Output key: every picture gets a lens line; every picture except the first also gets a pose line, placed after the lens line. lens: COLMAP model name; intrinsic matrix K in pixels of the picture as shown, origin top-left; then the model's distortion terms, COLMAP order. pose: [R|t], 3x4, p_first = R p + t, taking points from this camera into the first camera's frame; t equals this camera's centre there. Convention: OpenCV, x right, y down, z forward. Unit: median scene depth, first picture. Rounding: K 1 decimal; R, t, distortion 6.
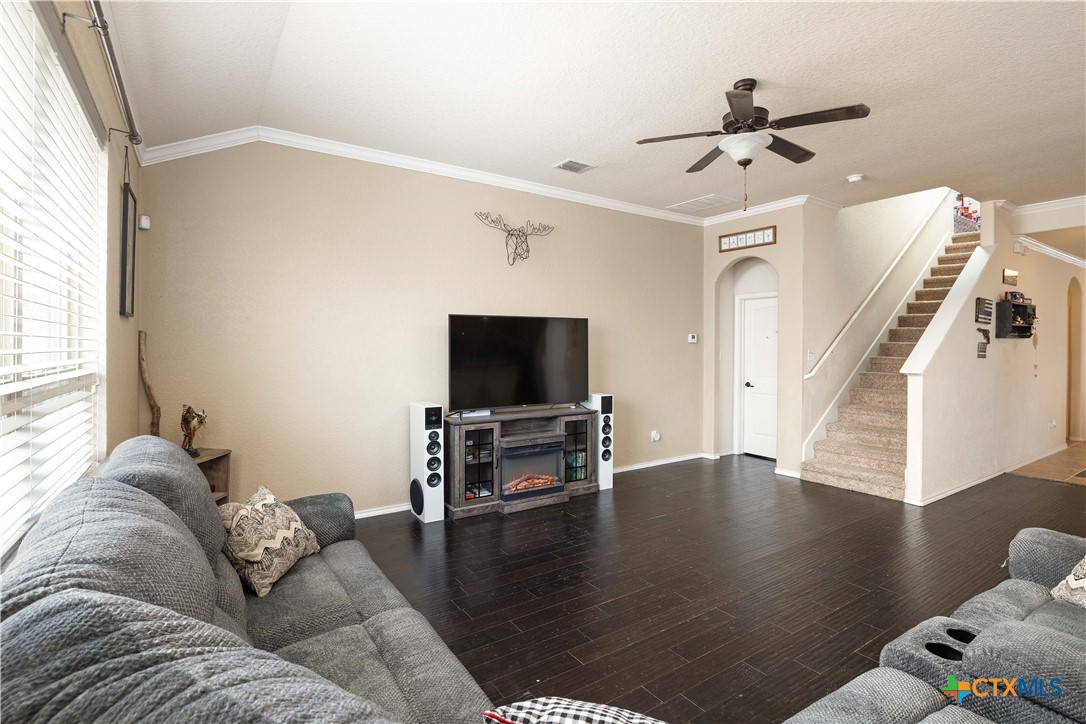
lens RADIAL K [[515.6, 0, 549.3], [0, 515.6, 354.9], [0, 0, 1]] dist [-0.001831, 0.000015]
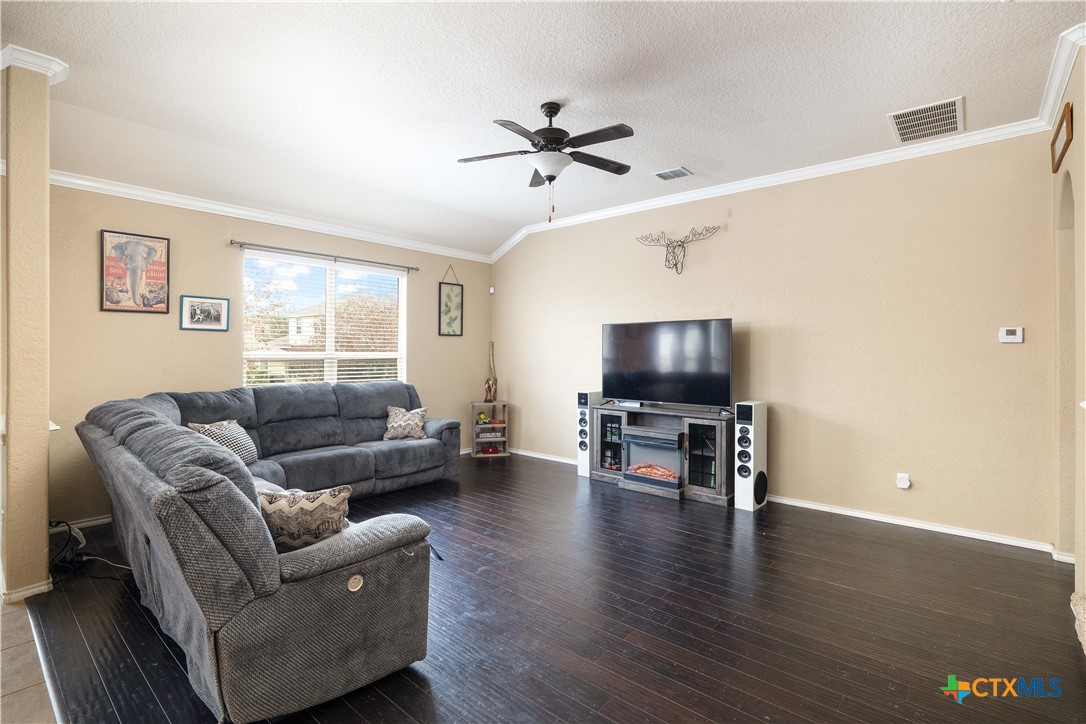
lens RADIAL K [[515.6, 0, 549.5], [0, 515.6, 355.7], [0, 0, 1]] dist [-0.001831, 0.000015]
pose [[0.266571, 0.010209, -0.963761, 1.009499], [-0.018830, 0.999808, 0.005383, -0.003268], [0.963631, 0.016713, 0.266712, 0.507937]]
